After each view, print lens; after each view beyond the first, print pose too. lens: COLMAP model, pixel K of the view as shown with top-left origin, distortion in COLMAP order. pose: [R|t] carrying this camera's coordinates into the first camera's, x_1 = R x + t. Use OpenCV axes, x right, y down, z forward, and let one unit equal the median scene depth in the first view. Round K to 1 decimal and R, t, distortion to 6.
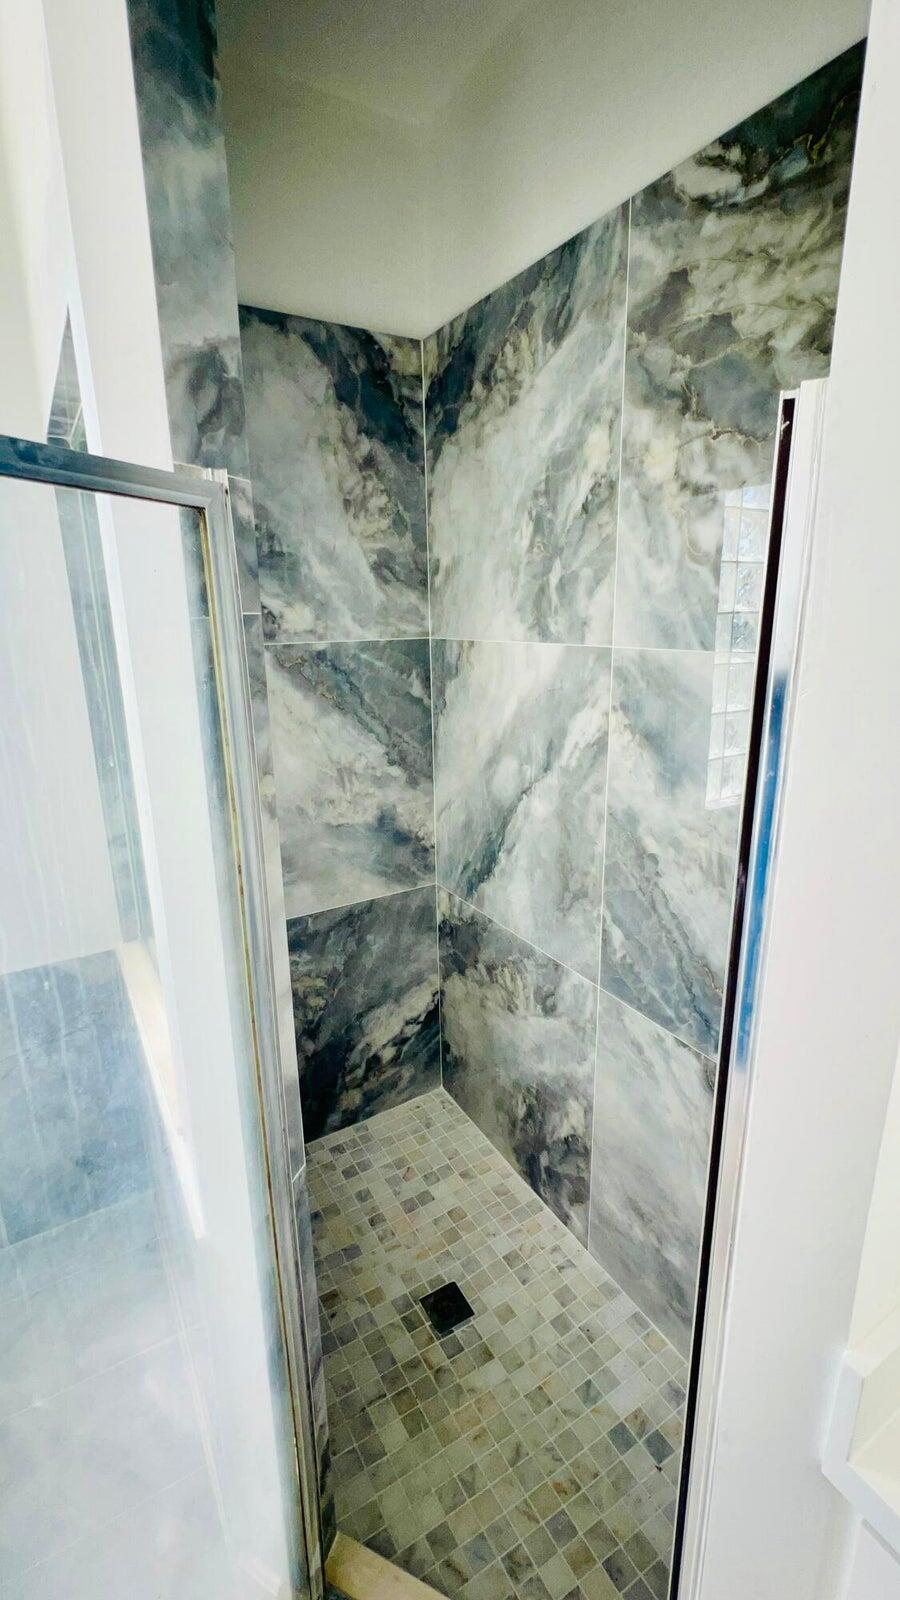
lens RADIAL K [[698.9, 0, 450.0], [0, 698.9, 800.0], [0, 0, 1]] dist [-0.002848, -0.000352]
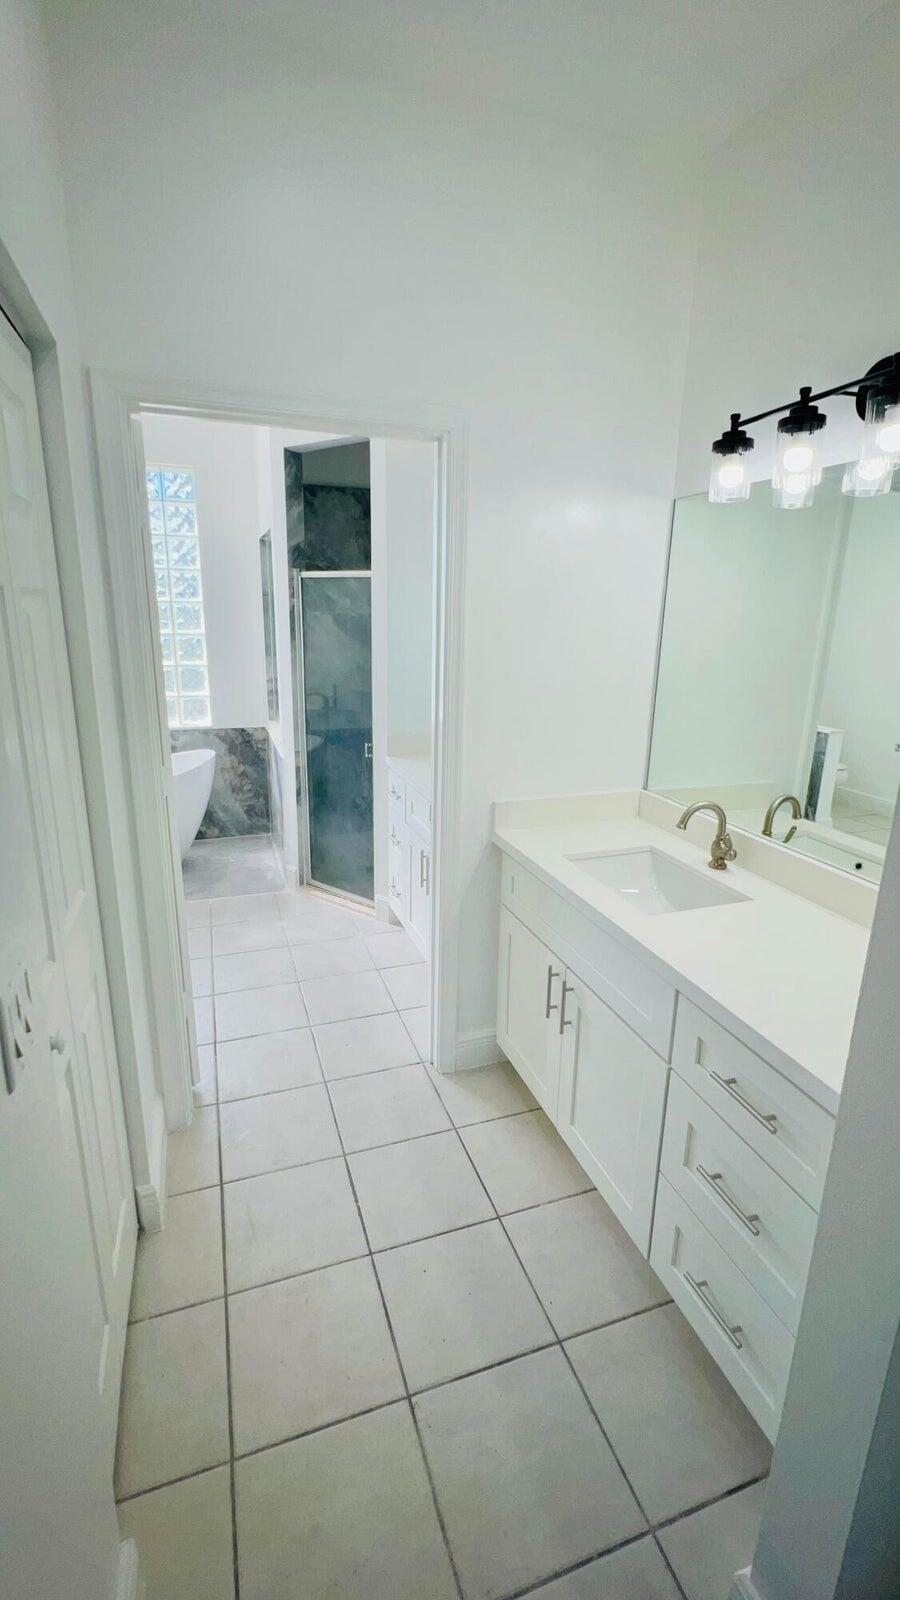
lens RADIAL K [[698.9, 0, 450.0], [0, 698.9, 800.0], [0, 0, 1]] dist [-0.002848, -0.000352]
pose [[0.979844, 0.081580, -0.182346, 0.763044], [-0.081431, 0.996644, 0.008318, 0.447124], [0.182413, 0.006699, 0.983199, -1.583114]]
